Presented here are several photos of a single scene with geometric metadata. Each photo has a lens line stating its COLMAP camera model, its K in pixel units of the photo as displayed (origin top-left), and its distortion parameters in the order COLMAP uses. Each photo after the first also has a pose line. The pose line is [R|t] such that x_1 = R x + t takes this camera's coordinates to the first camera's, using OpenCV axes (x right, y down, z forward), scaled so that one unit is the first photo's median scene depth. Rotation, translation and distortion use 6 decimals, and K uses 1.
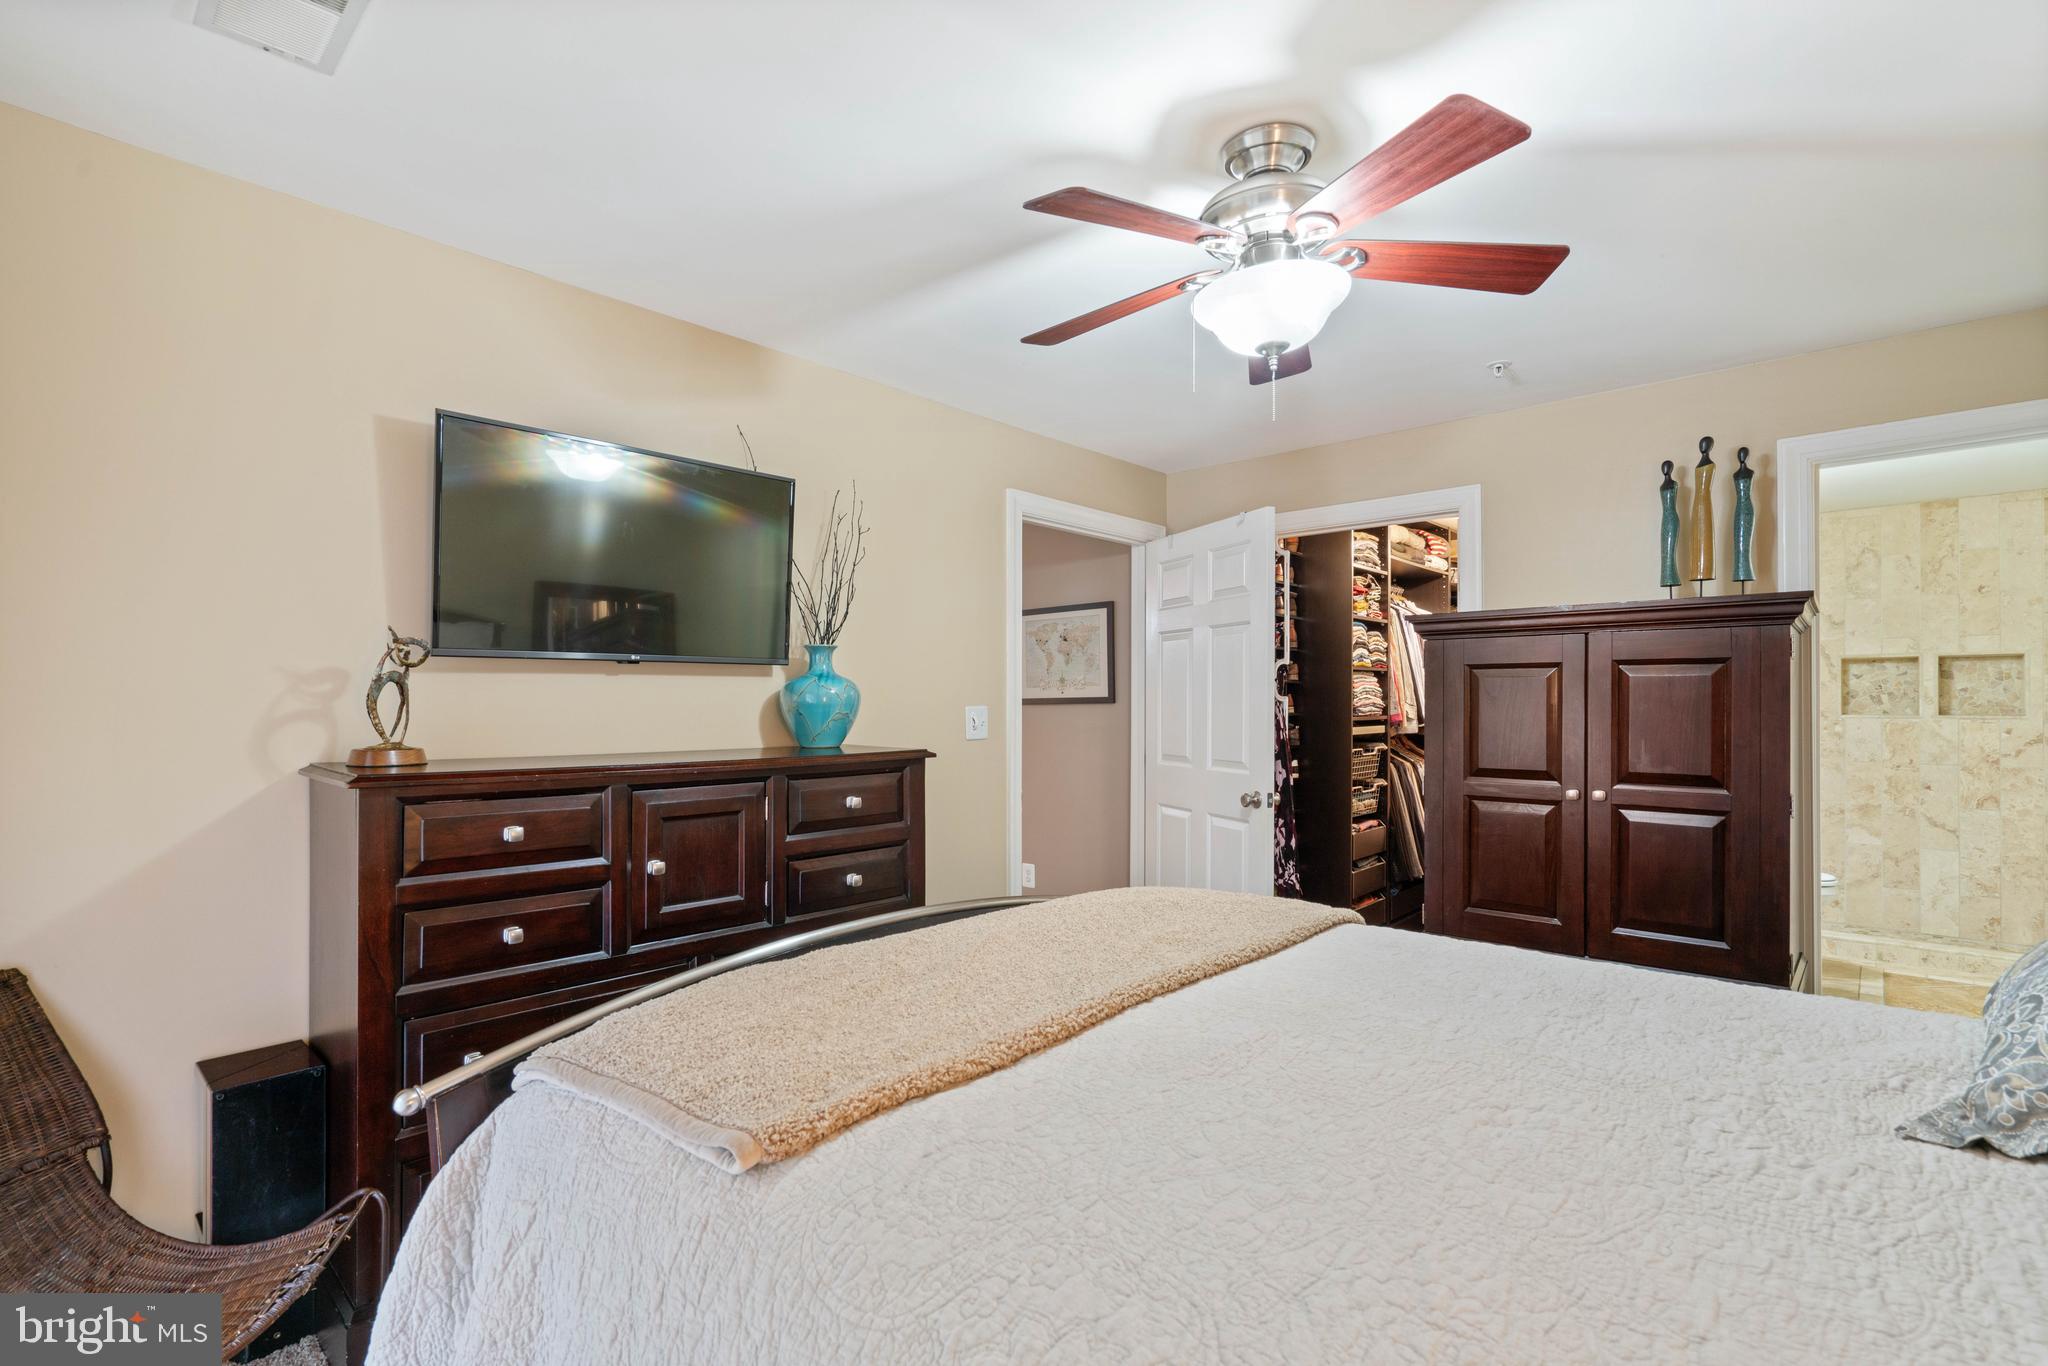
lens RADIAL K [[937.0, 0, 1012.8], [0, 937.0, 703.3], [0, 0, 1]] dist [-0.002893, 0.000994]
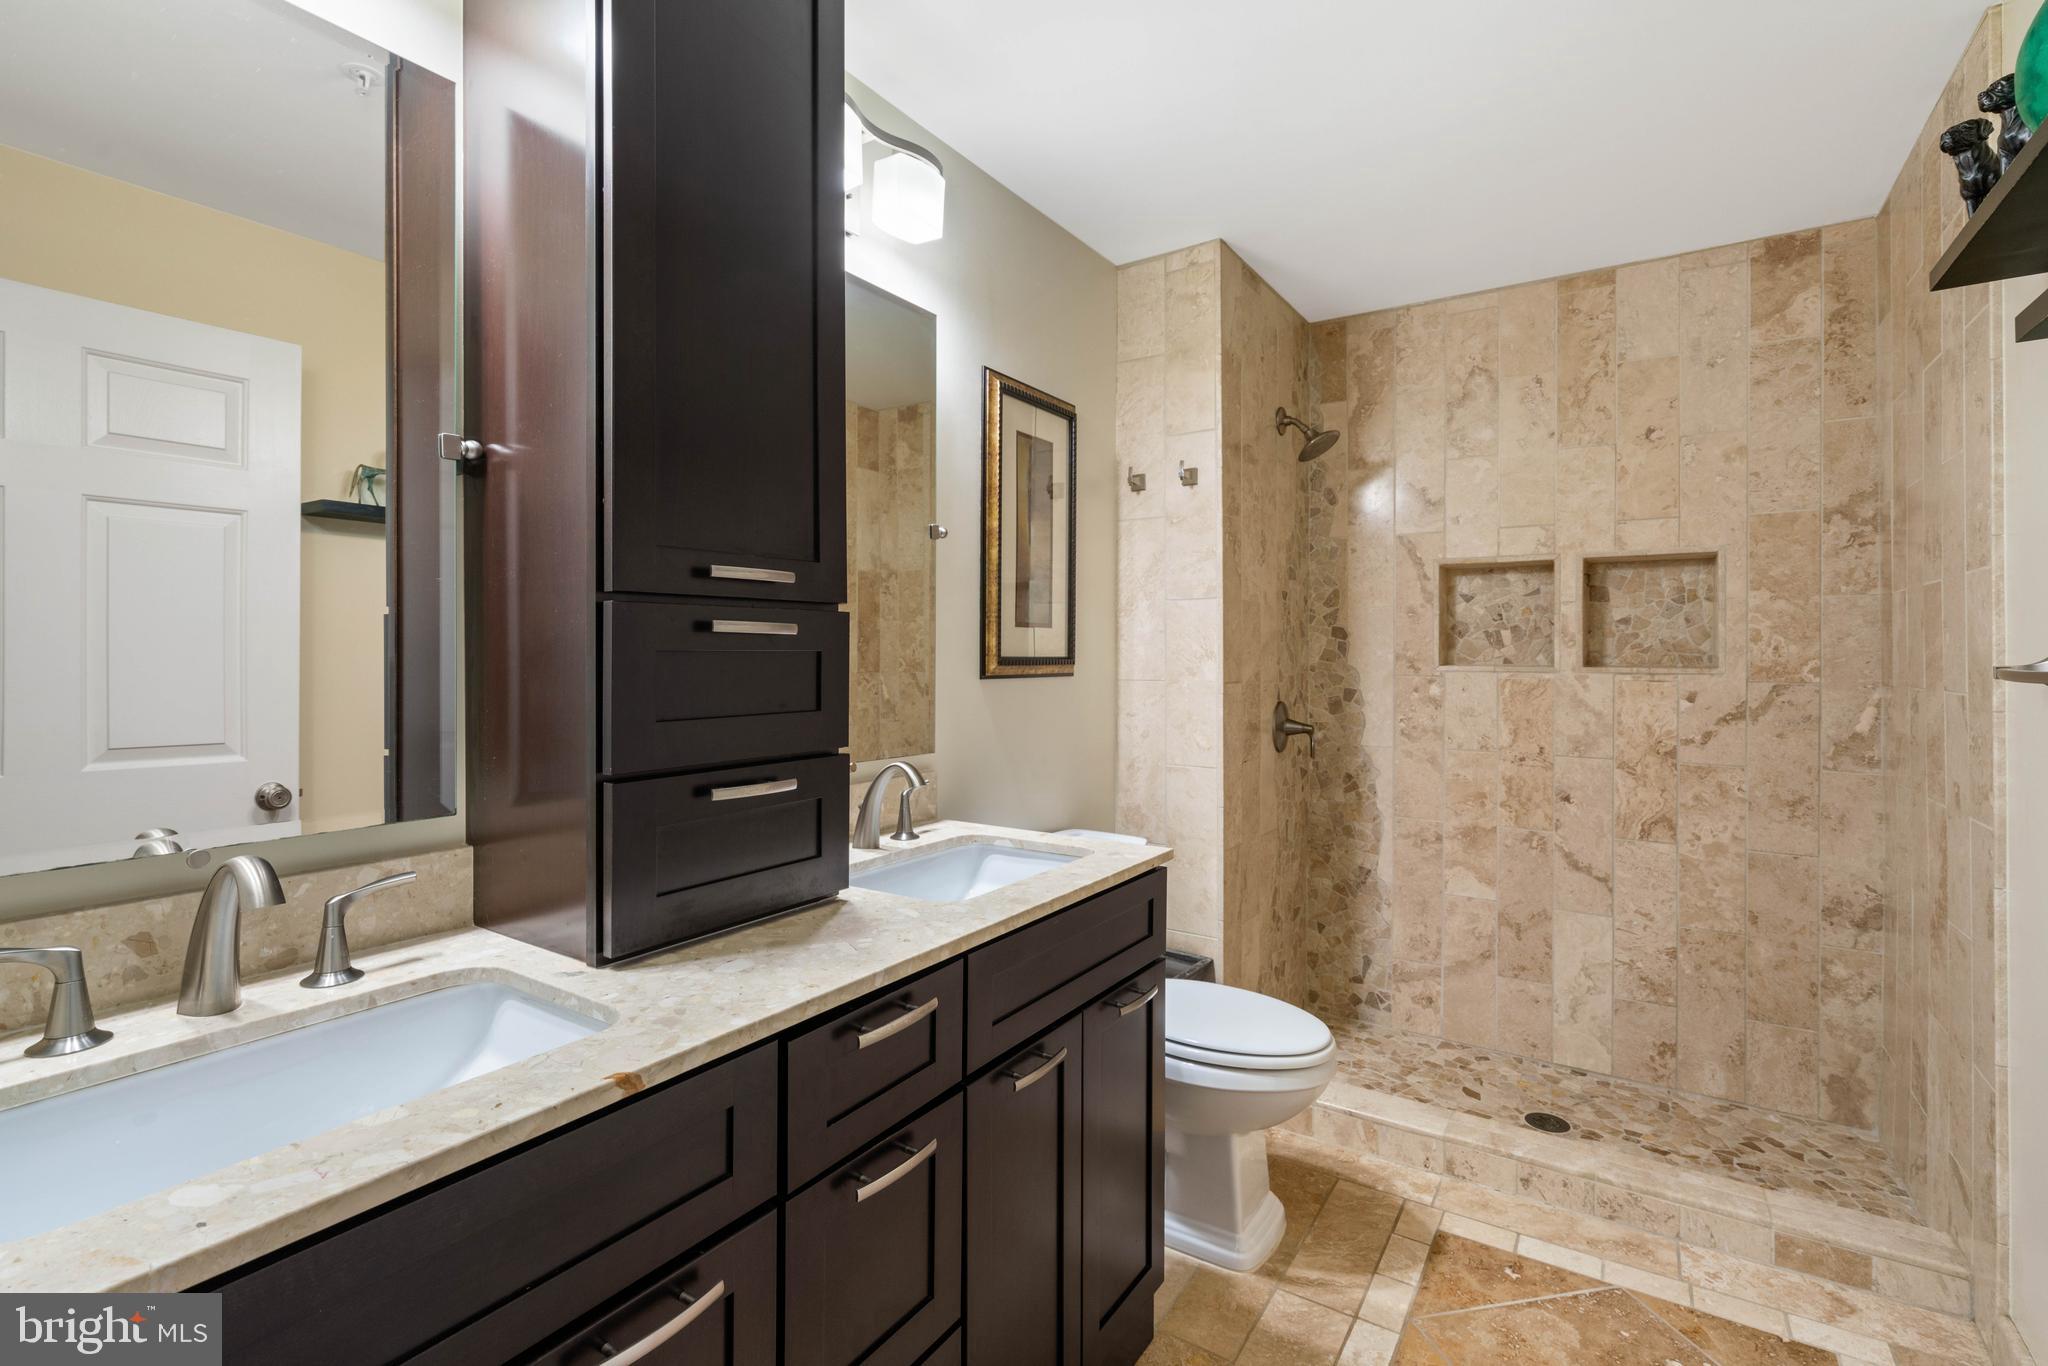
lens RADIAL K [[937.0, 0, 1009.8], [0, 937.0, 654.9], [0, 0, 1]] dist [-0.002893, 0.000994]
pose [[0.987605, 0.001735, 0.156949, 0.585782], [-0.002592, 0.999983, 0.005258, 0.003879], [-0.156937, -0.005599, 0.987593, 0.523373]]
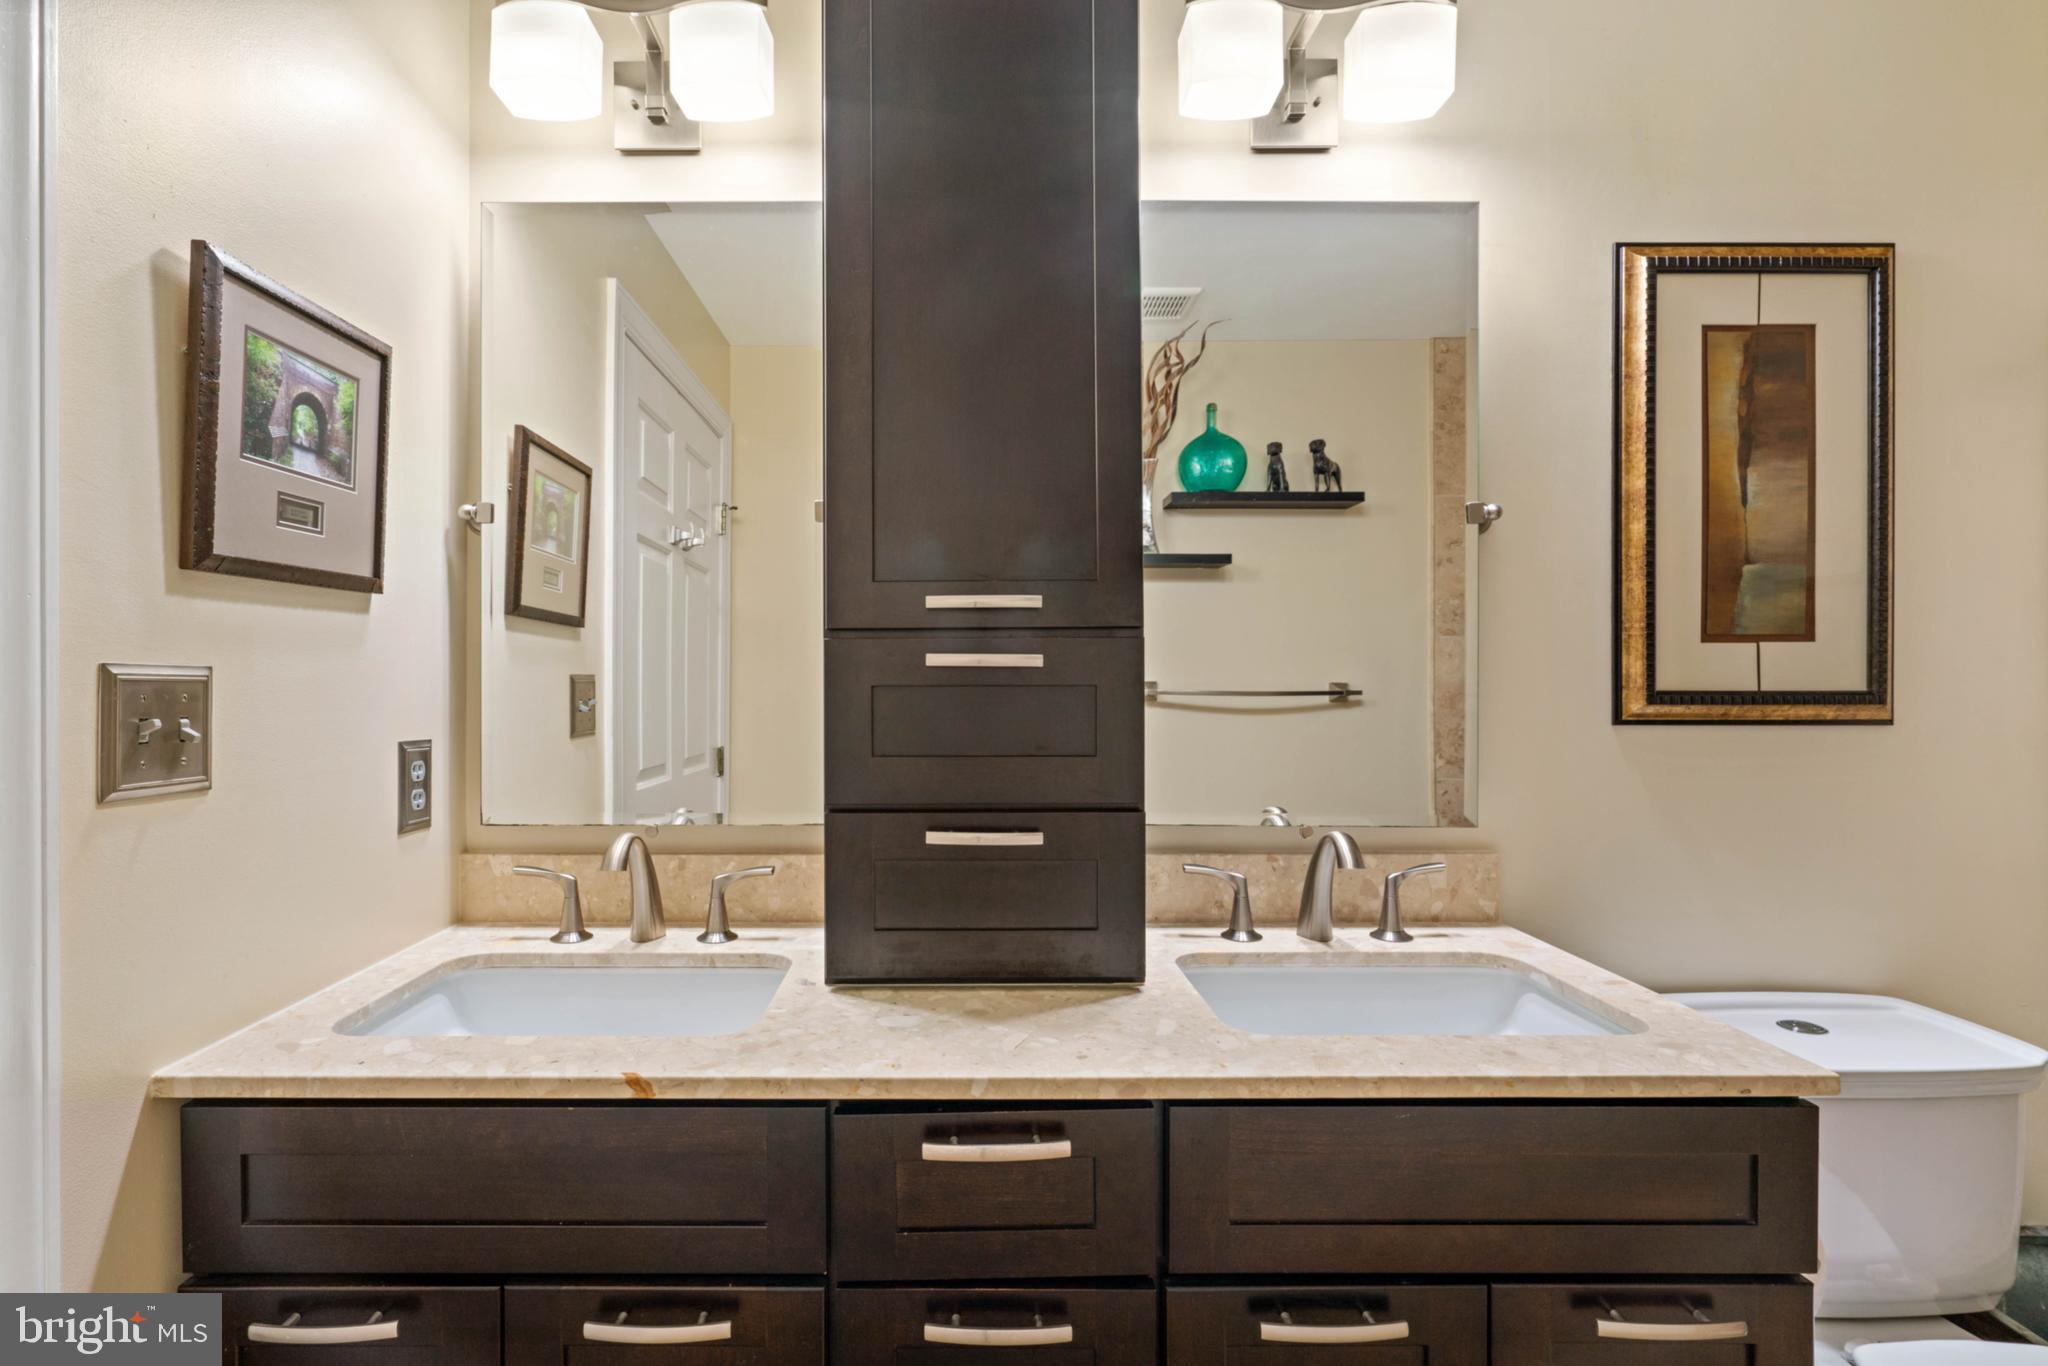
lens RADIAL K [[968.4, 0, 1012.9], [0, 968.4, 678.8], [0, 0, 1]] dist [-0.005402, 0.001228]
pose [[0.685063, 0.002999, -0.728478, 0.679816], [0.002795, 0.999973, 0.006745, 0.002144], [0.728479, -0.006657, 0.685036, 0.588034]]
